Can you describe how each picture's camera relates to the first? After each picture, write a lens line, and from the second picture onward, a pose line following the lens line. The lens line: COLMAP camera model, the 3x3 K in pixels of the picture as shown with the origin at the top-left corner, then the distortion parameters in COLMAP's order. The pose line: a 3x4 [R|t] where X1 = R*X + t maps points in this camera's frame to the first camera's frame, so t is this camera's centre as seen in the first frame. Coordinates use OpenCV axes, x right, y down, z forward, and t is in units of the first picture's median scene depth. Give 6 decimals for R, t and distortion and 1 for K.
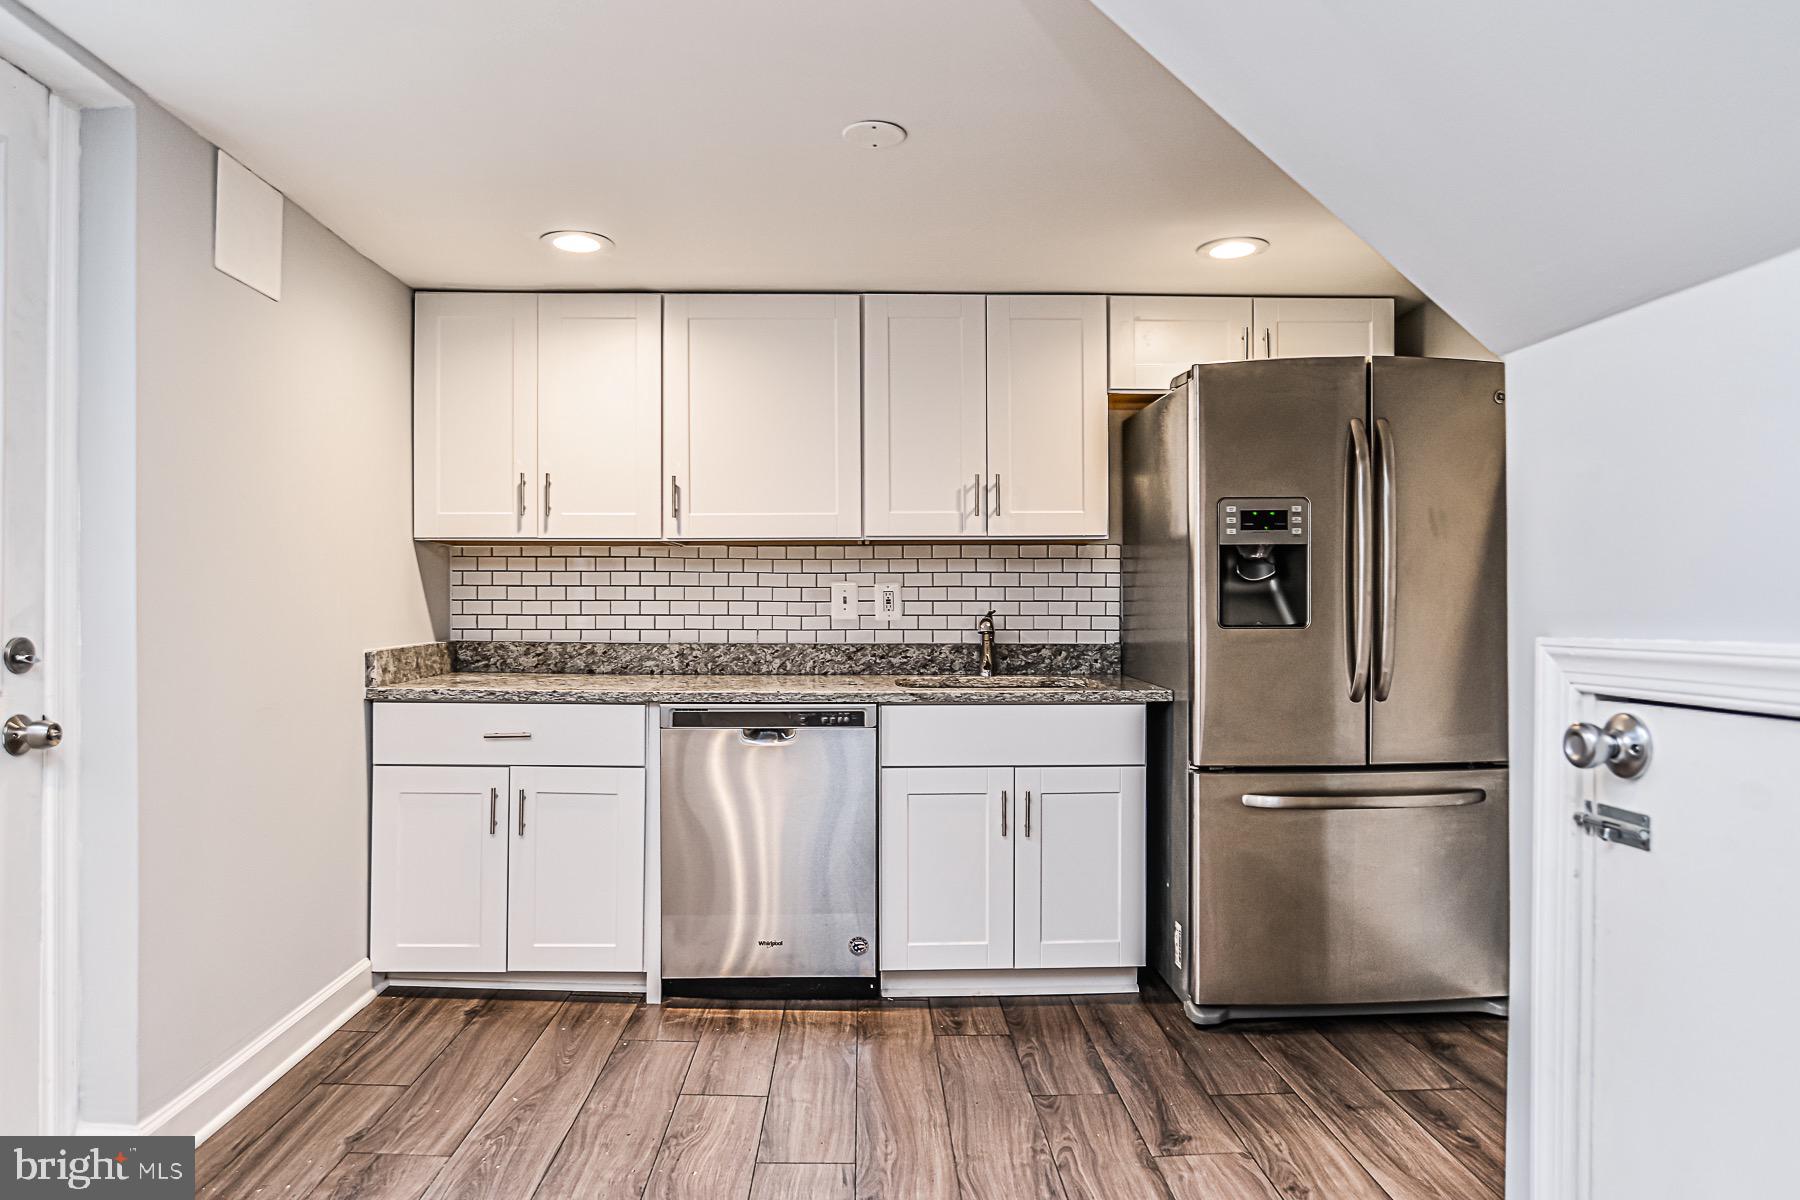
lens RADIAL K [[1172.8, 0, 896.9], [0, 1172.8, 603.7], [0, 0, 1]] dist [-0.023193, 0.000056]
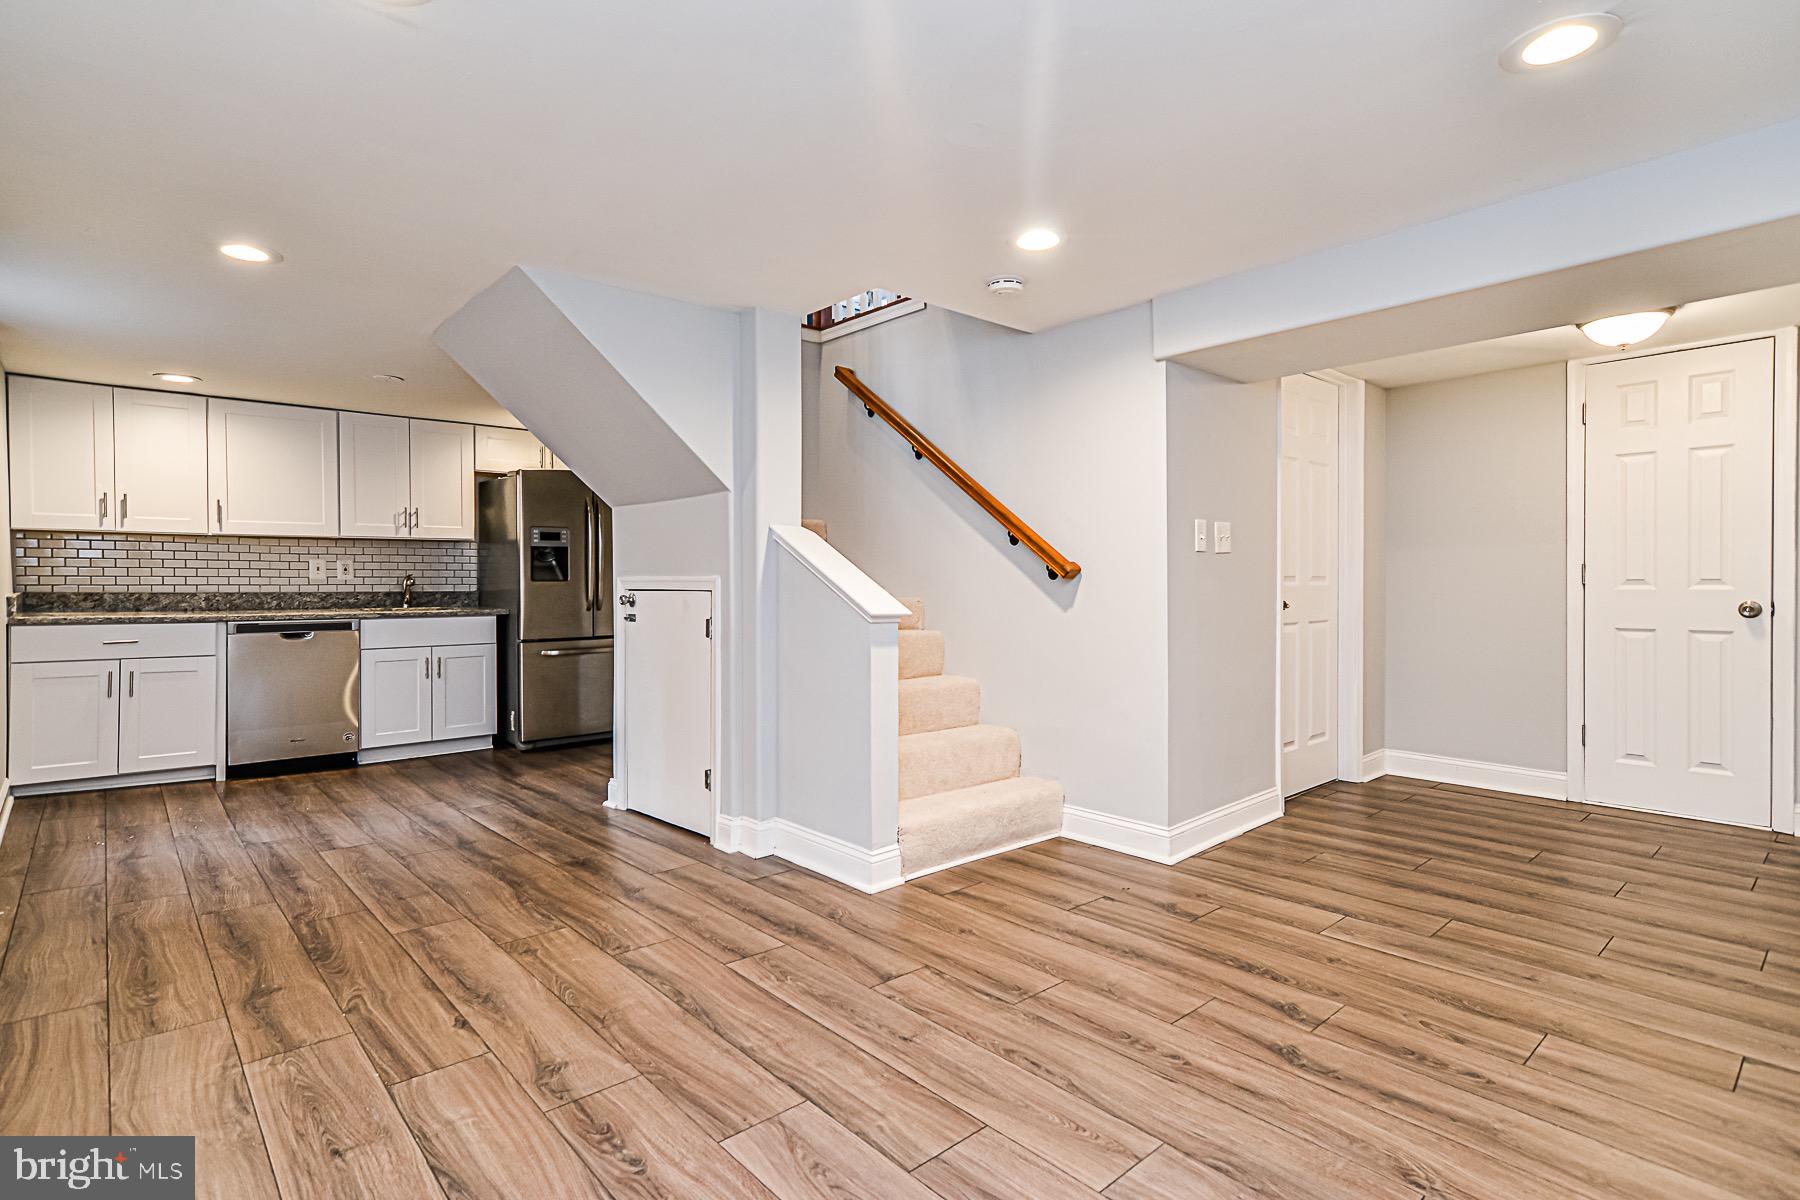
lens RADIAL K [[898.0, 0, 898.4], [0, 898.0, 590.7], [0, 0, 1]] dist [0.003372, 0.003682]
pose [[0.782376, -0.008037, 0.622754, -0.235137], [-0.001330, 0.999893, 0.014575, 0.010770], [-0.622805, -0.012231, 0.782282, -0.754847]]
